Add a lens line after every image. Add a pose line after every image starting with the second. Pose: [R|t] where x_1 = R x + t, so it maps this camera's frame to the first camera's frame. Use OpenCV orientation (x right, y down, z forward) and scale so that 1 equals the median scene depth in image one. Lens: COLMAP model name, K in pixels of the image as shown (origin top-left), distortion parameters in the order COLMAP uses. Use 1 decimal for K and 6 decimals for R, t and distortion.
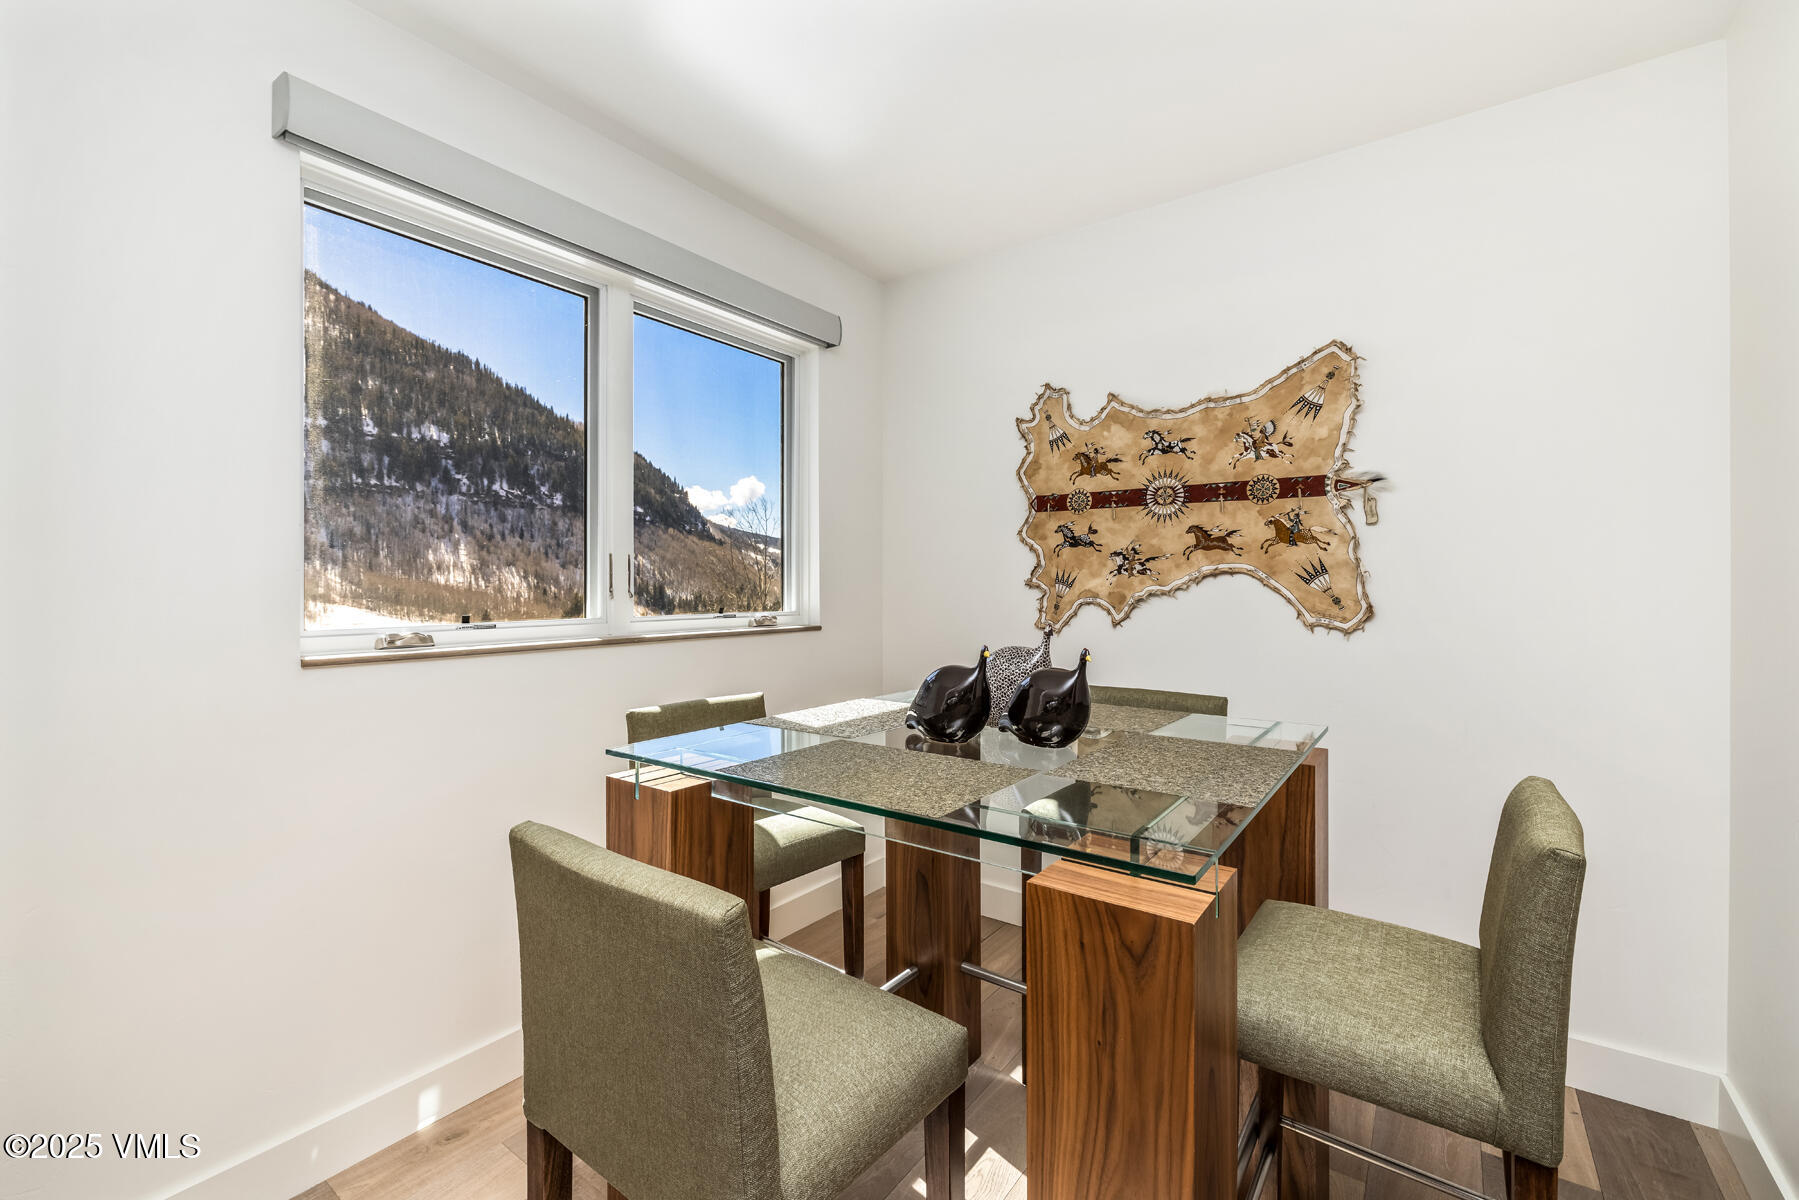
lens RADIAL K [[754.0, 0, 894.9], [0, 754.0, 588.8], [0, 0, 1]] dist [-0.000392, 0.000059]
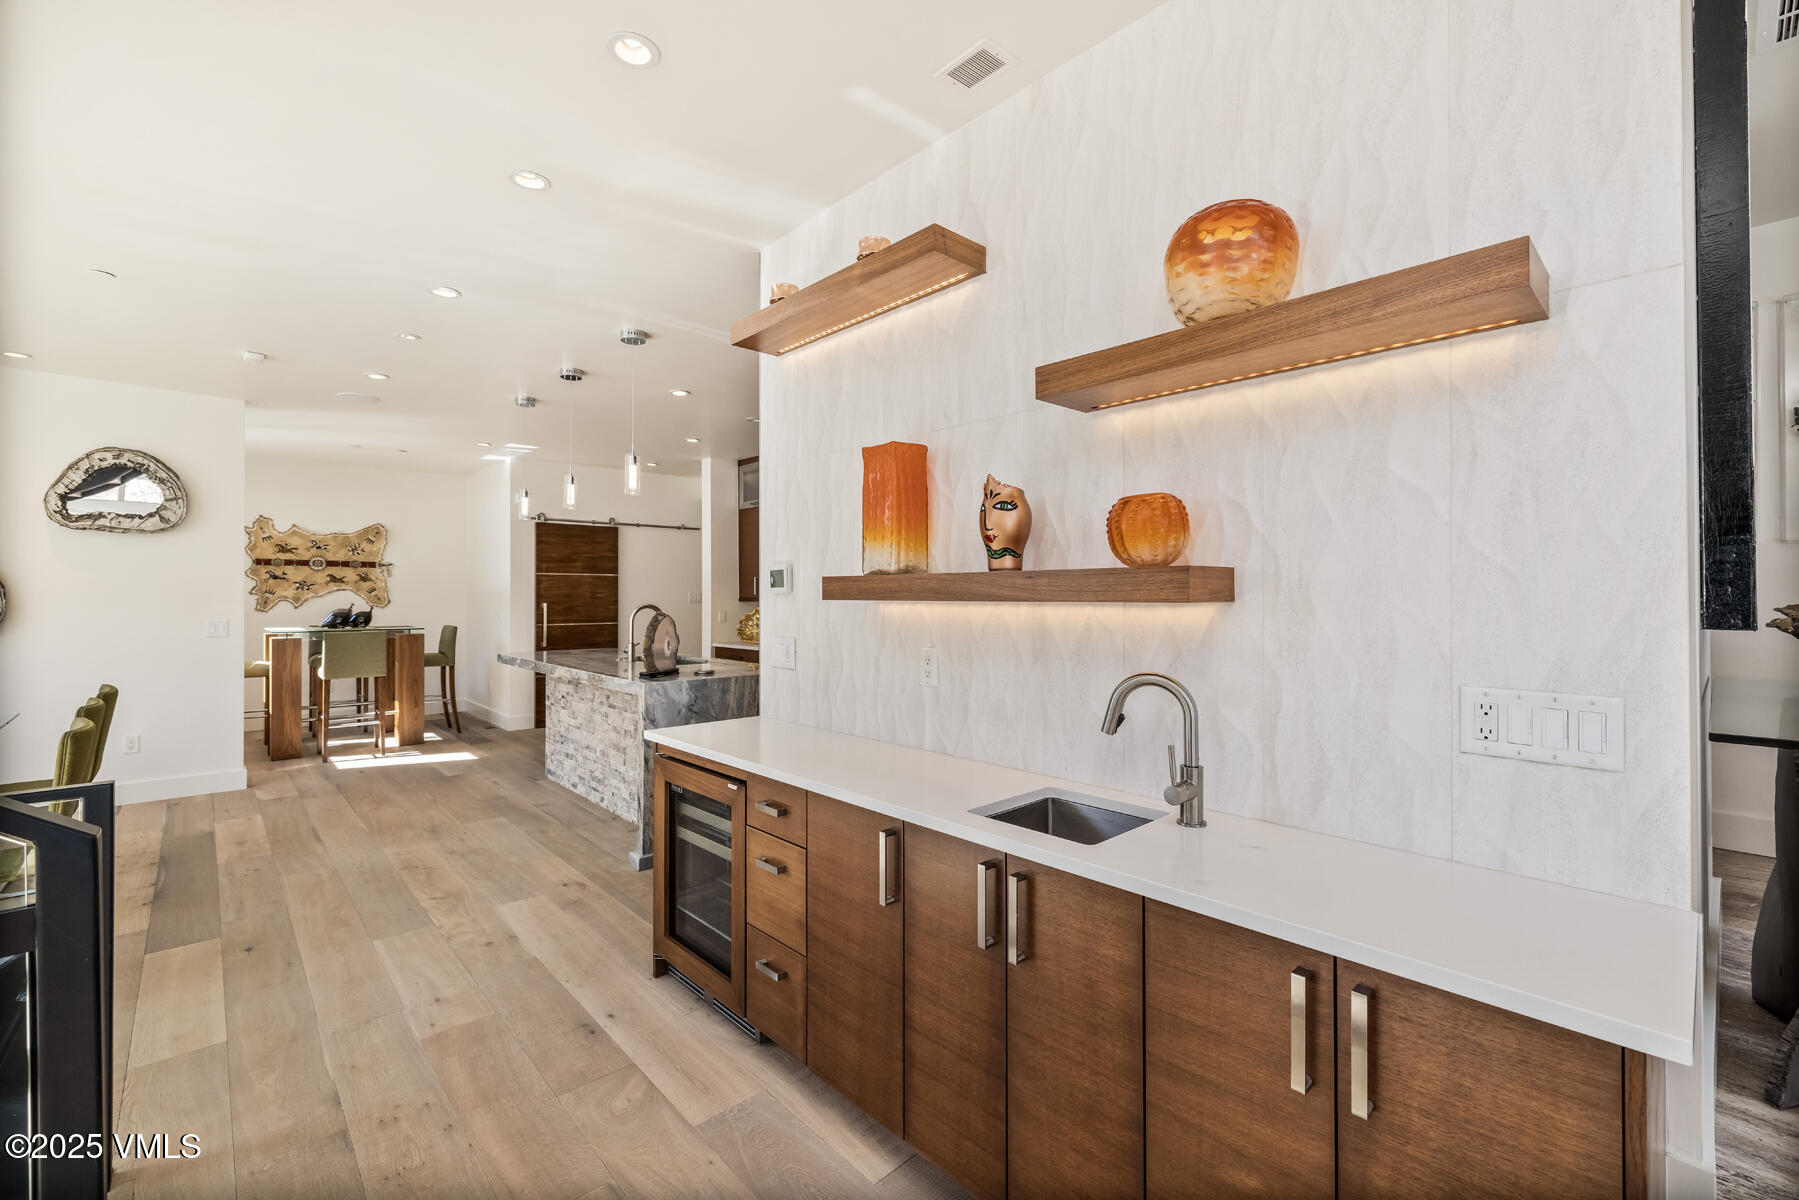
lens RADIAL K [[754.0, 0, 894.9], [0, 754.0, 588.8], [0, 0, 1]] dist [-0.000392, 0.000059]
pose [[0.190246, 0.007503, 0.981708, -2.117210], [0.002684, 0.999963, -0.008162, 0.005135], [-0.981733, 0.004187, 0.190219, -1.779381]]
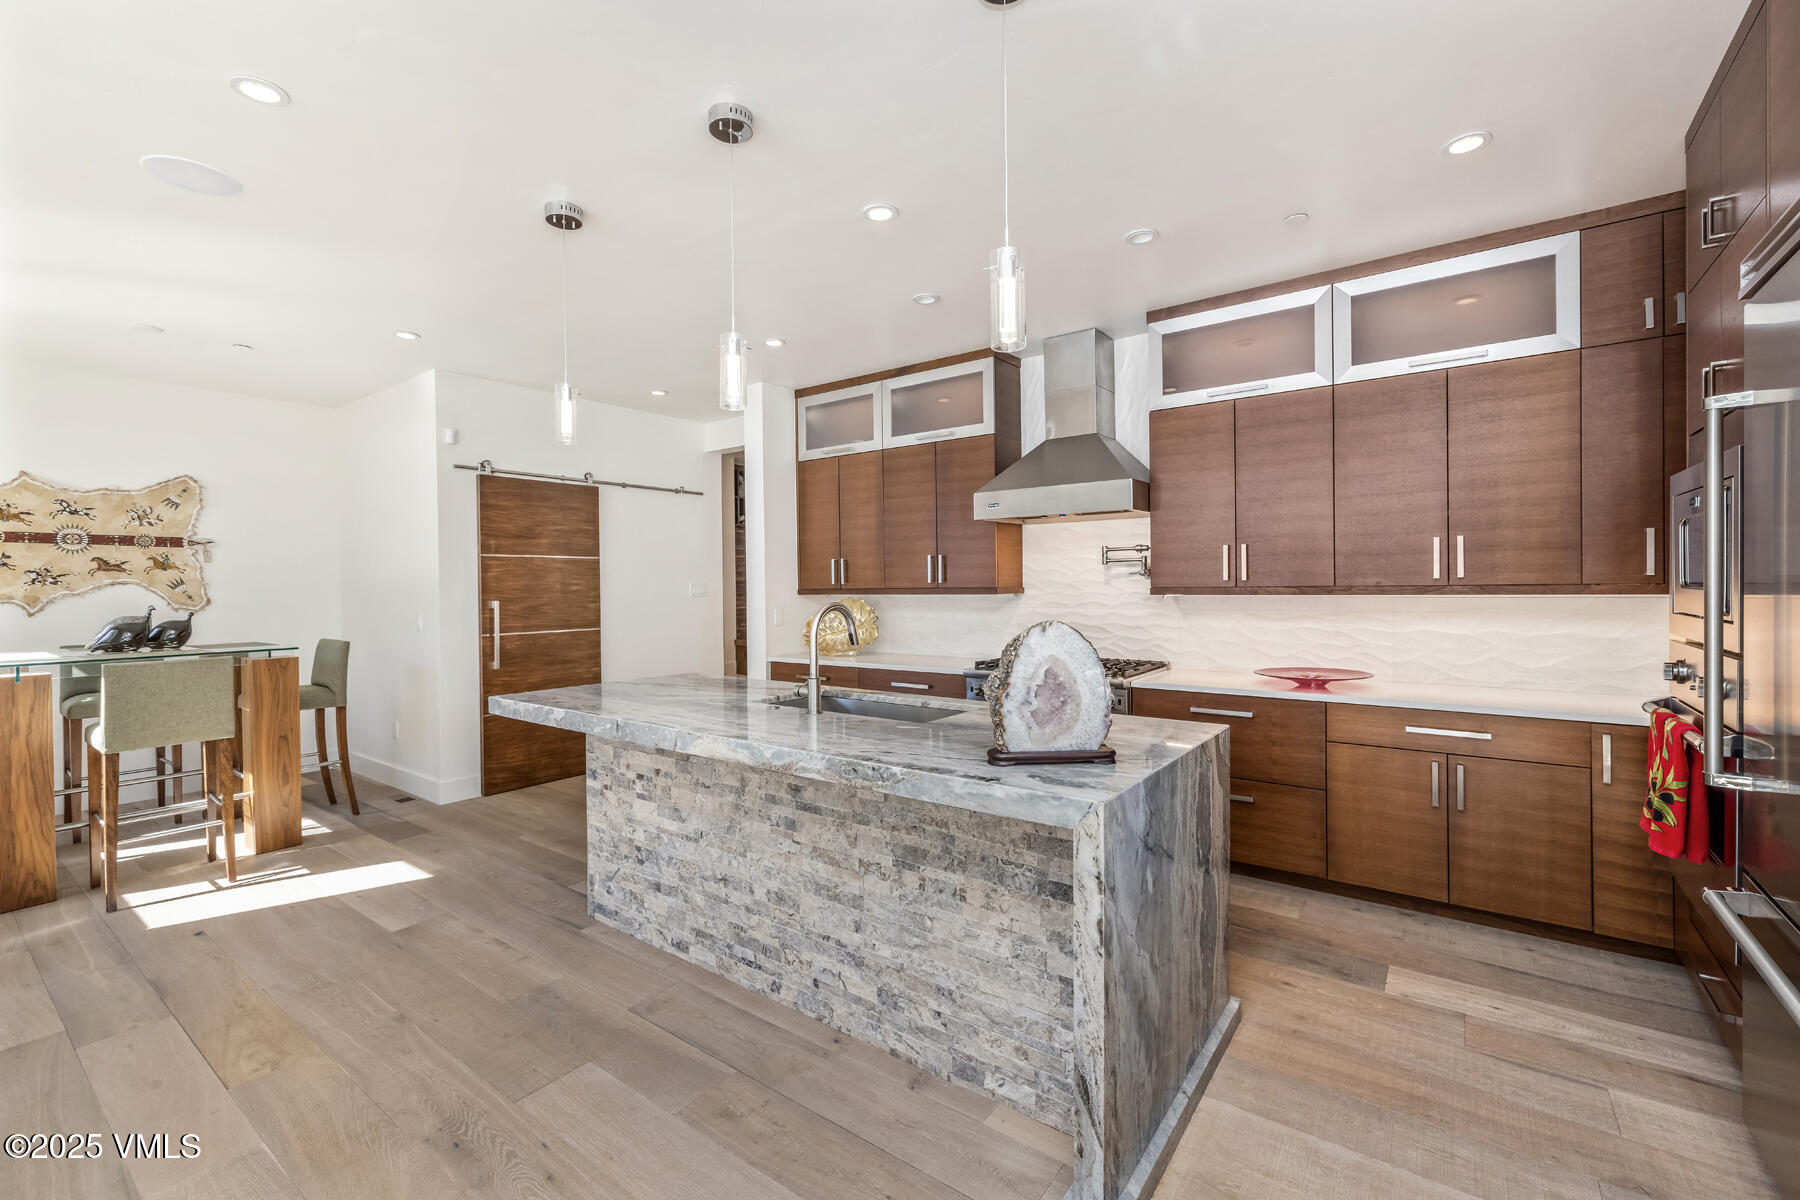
lens RADIAL K [[754.4, 0, 895.4], [0, 754.4, 588.8], [0, 0, 1]] dist [-0.000392, 0.000059]
pose [[-0.000739, -0.008397, 0.999964, -1.396008], [0.012157, 0.999891, 0.008406, -0.000746], [-0.999926, 0.012163, -0.000637, -0.898676]]
